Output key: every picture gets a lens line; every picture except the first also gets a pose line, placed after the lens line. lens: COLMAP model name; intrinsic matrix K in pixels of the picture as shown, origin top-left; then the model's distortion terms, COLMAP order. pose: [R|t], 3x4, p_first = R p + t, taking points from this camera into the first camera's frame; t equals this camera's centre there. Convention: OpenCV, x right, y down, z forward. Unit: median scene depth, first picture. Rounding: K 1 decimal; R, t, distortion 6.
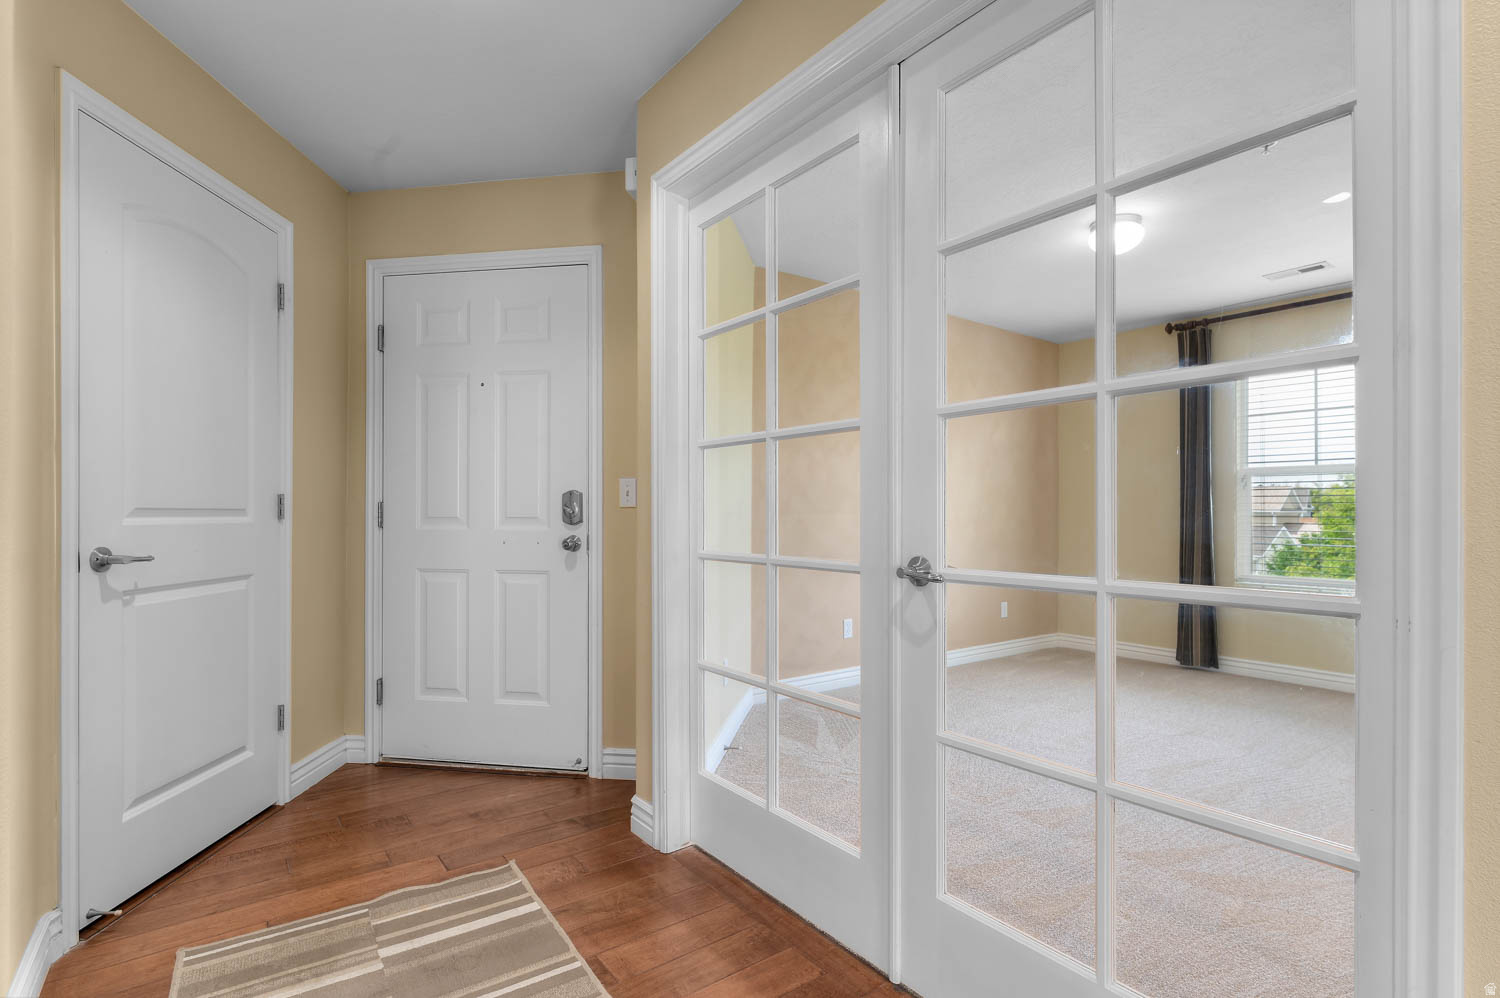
lens RADIAL K [[734.1, 0, 760.1], [0, 734.1, 512.7], [0, 0, 1]] dist [0.008697, 0.000916]
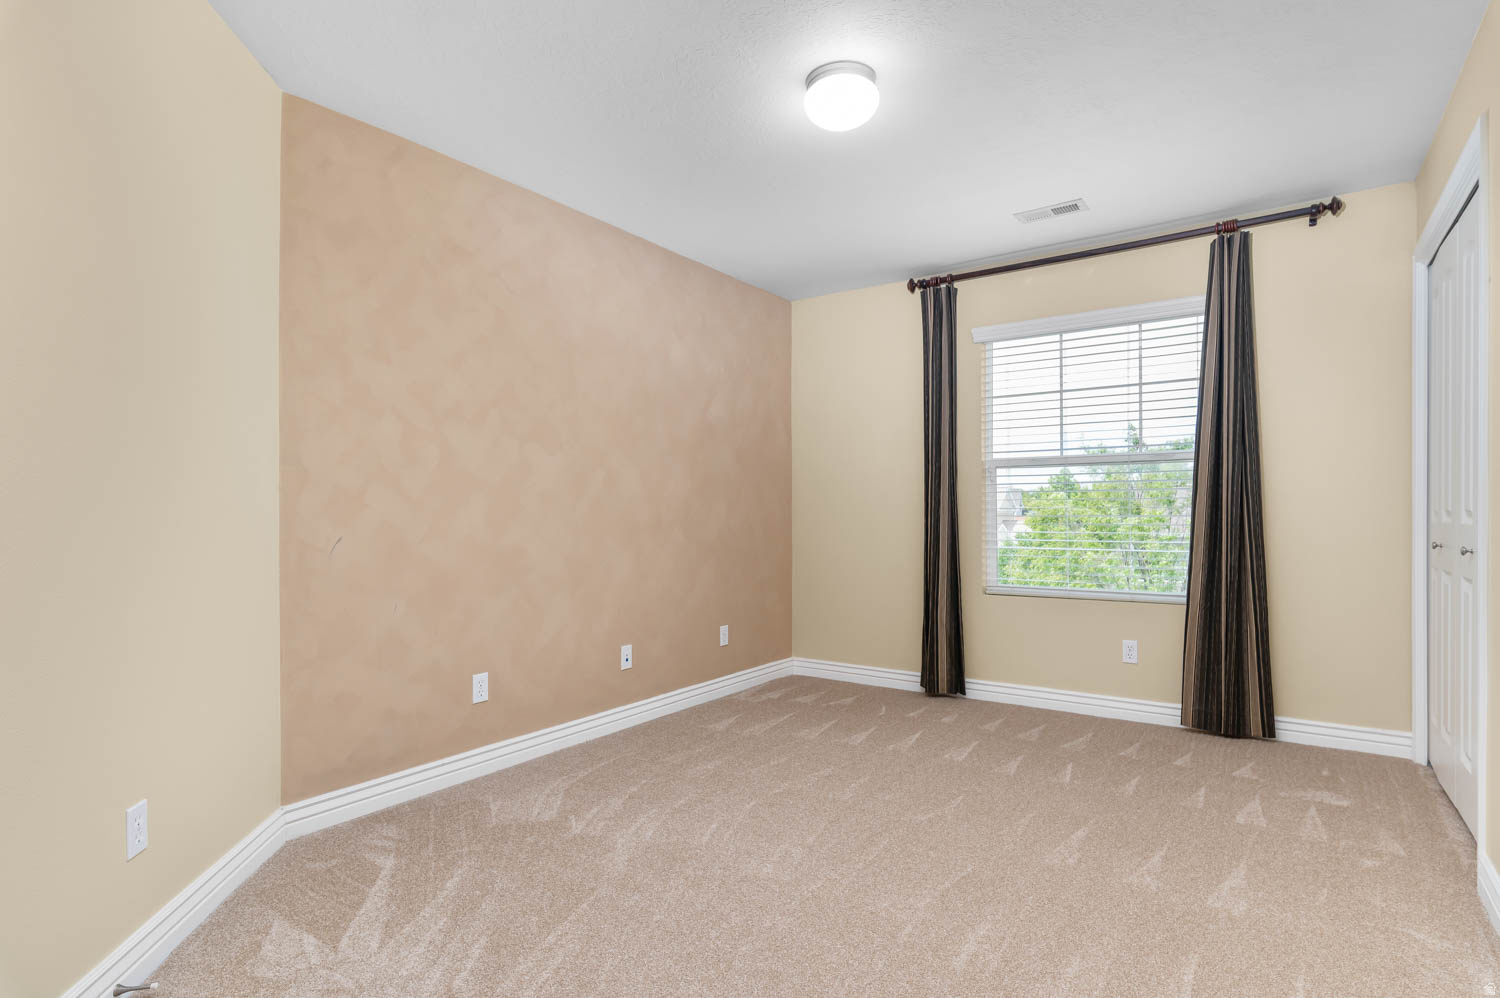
lens RADIAL K [[763.6, 0, 761.6], [0, 763.6, 511.3], [0, 0, 1]] dist [-0.005467, -0.000400]
pose [[0.950849, -0.004072, 0.309630, 0.136196], [0.005064, 0.999984, -0.002400, 0.002329], [-0.309615, 0.003850, 0.950854, 0.251638]]
